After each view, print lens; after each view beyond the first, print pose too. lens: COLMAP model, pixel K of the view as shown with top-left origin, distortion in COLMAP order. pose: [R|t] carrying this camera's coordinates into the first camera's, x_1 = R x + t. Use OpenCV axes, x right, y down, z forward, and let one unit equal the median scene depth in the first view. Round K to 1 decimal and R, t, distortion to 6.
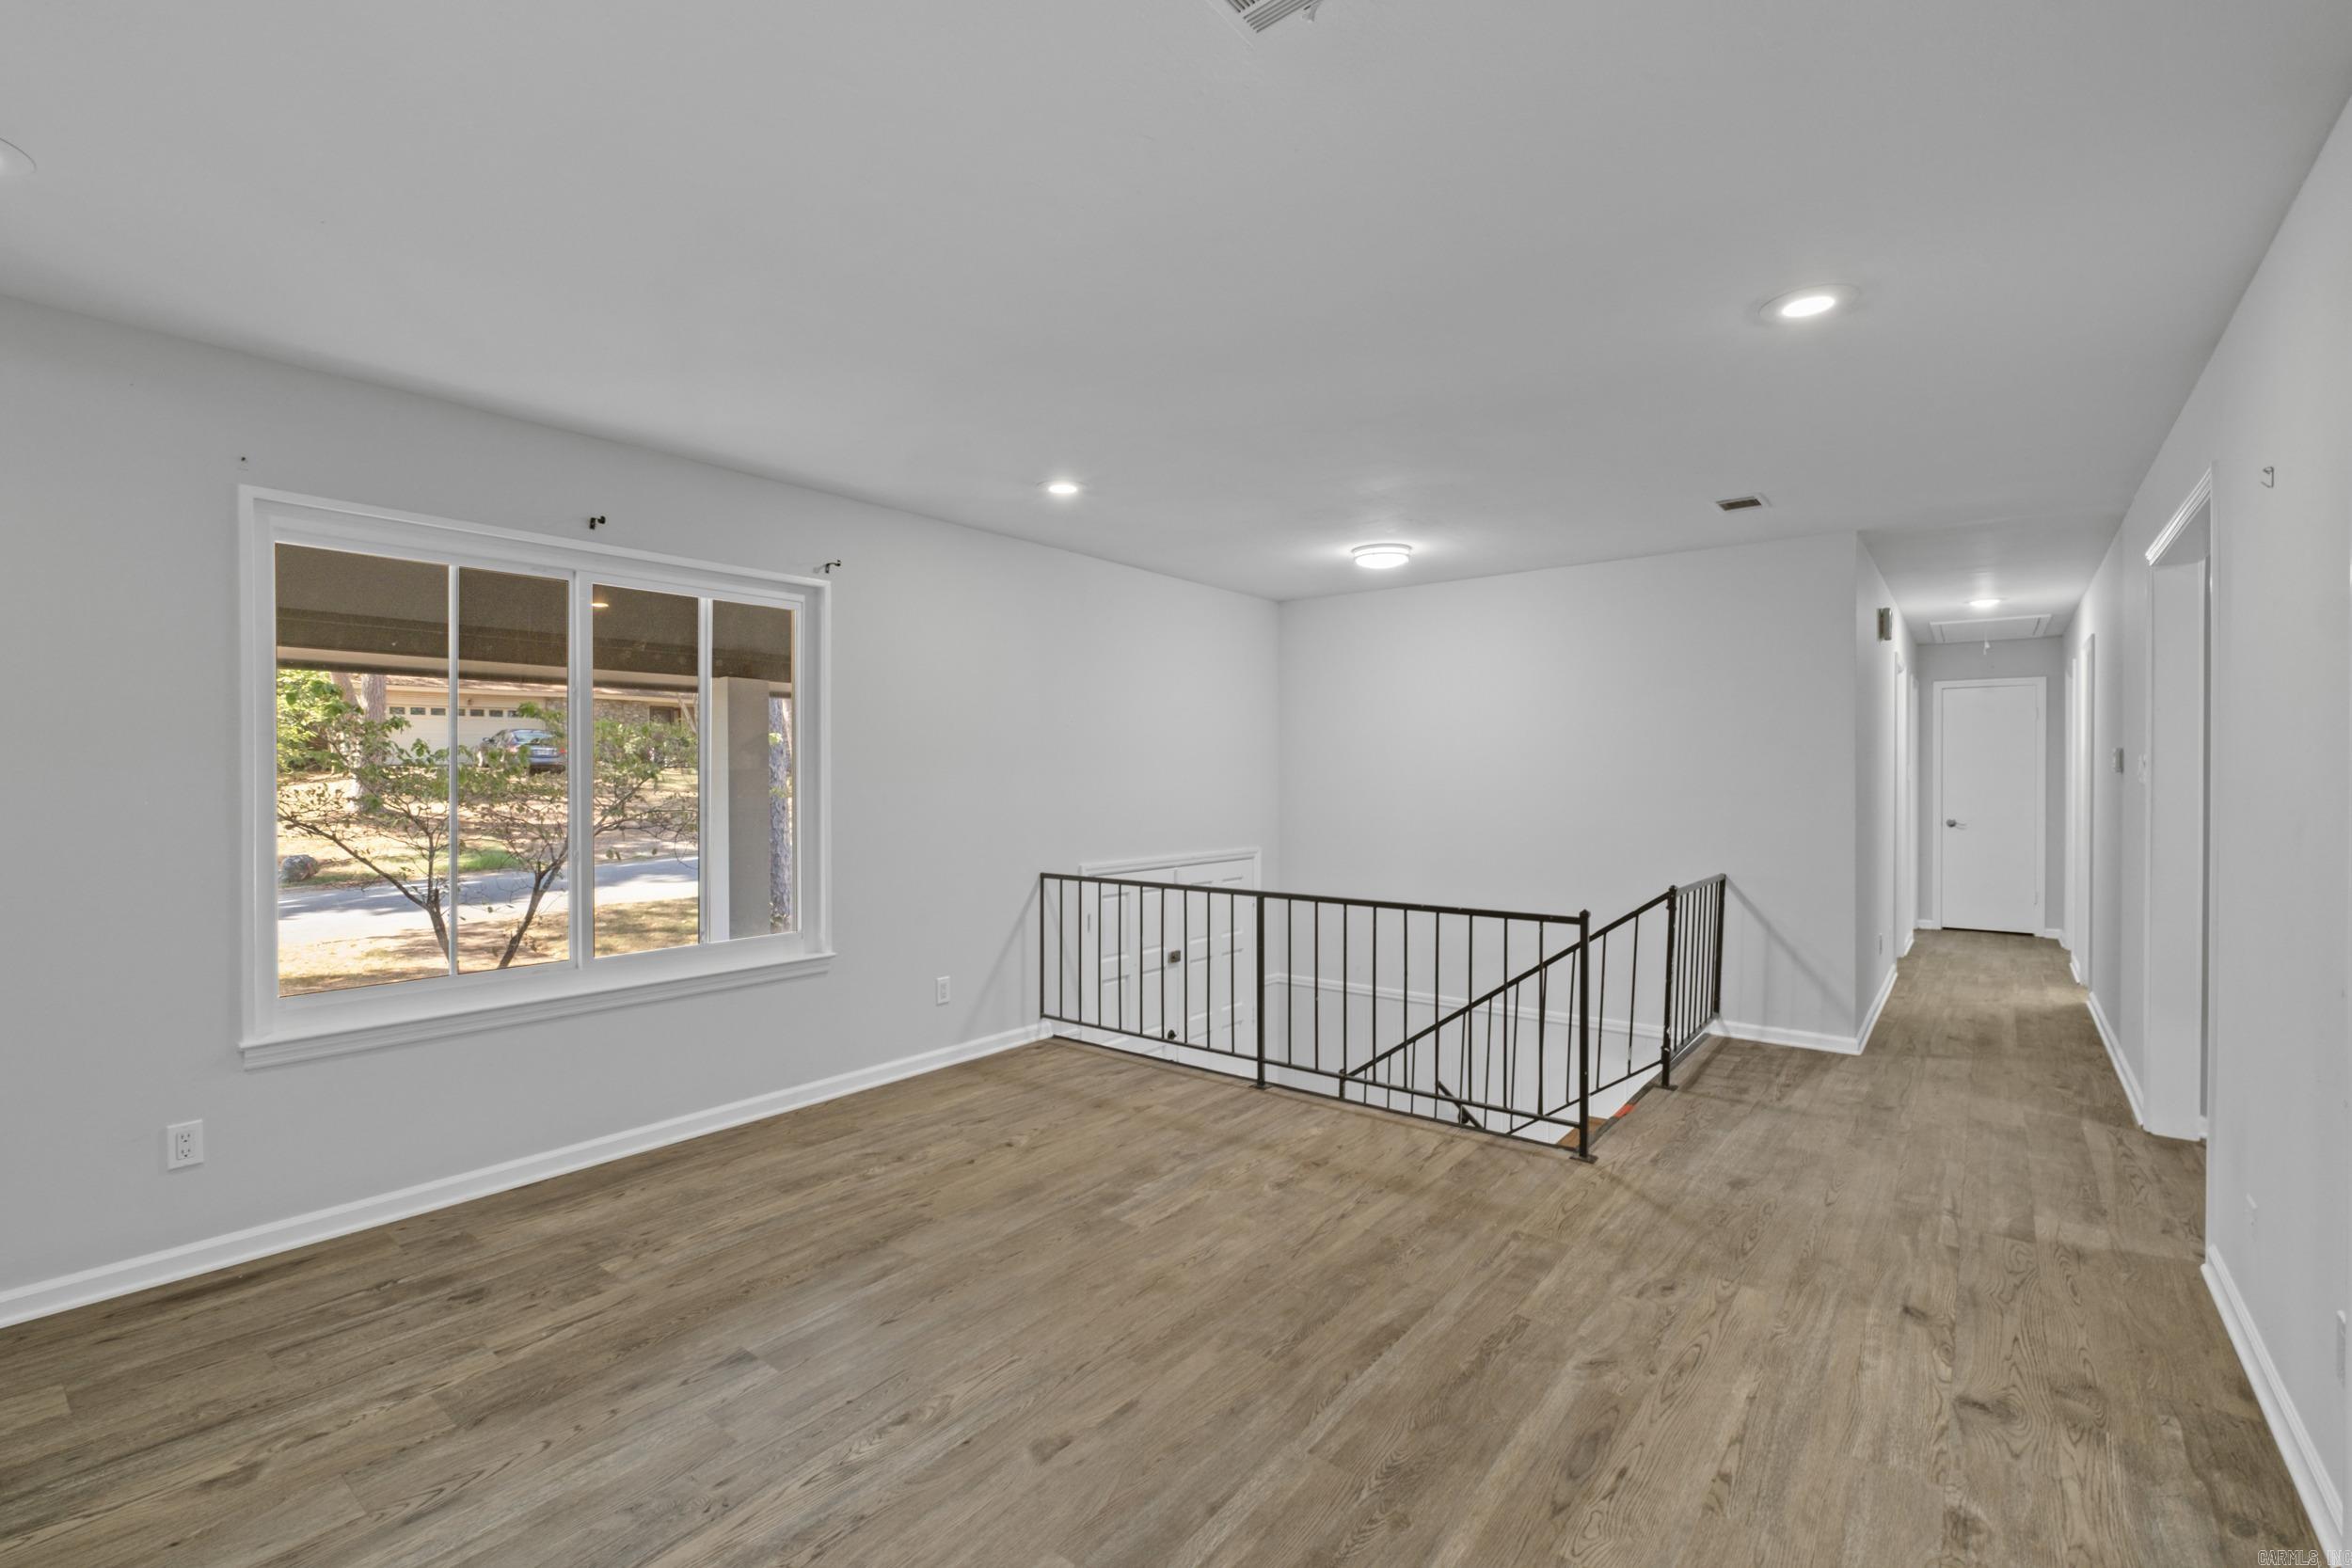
lens RADIAL K [[1025.5, 0, 1163.6], [0, 1025.5, 783.5], [0, 0, 1]] dist [-0.004988, -0.000185]
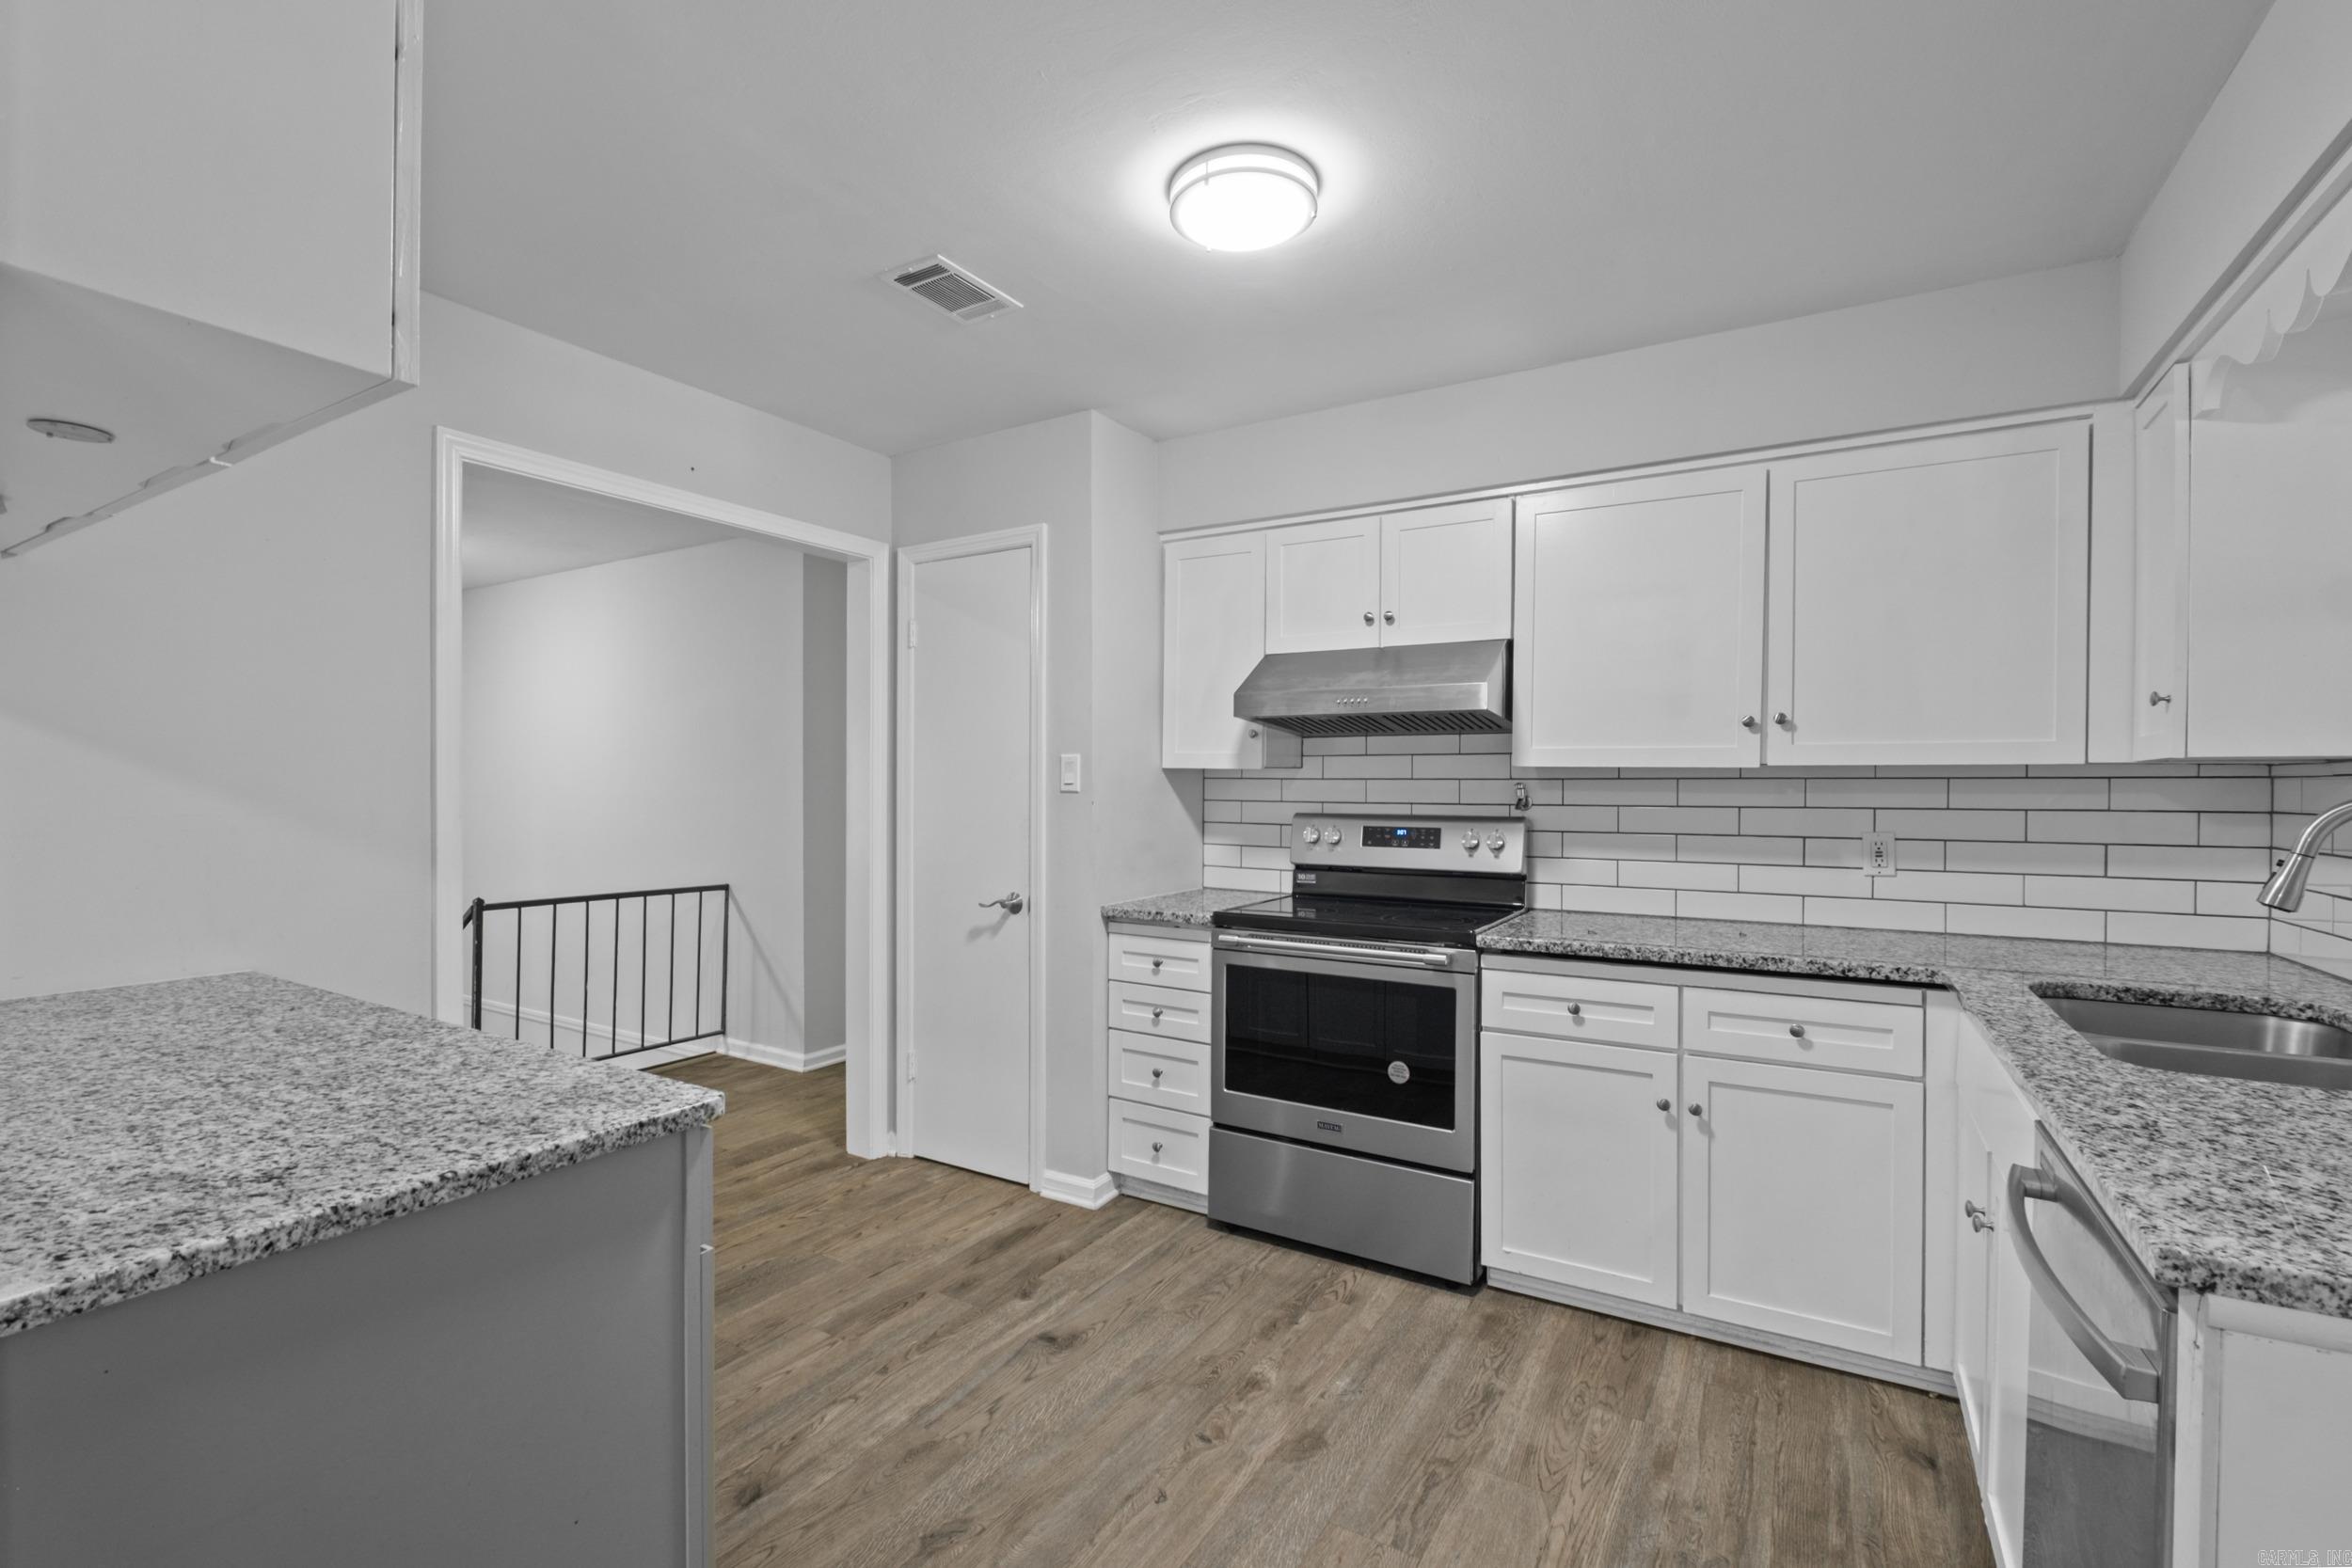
lens RADIAL K [[1025.5, 0, 1159.7], [0, 1025.5, 799.7], [0, 0, 1]] dist [-0.004988, -0.000185]
pose [[0.992594, 0.002285, 0.121461, 1.110799], [-0.002922, 0.999983, 0.005064, 0.003647], [-0.121447, -0.005382, 0.992583, 0.002296]]
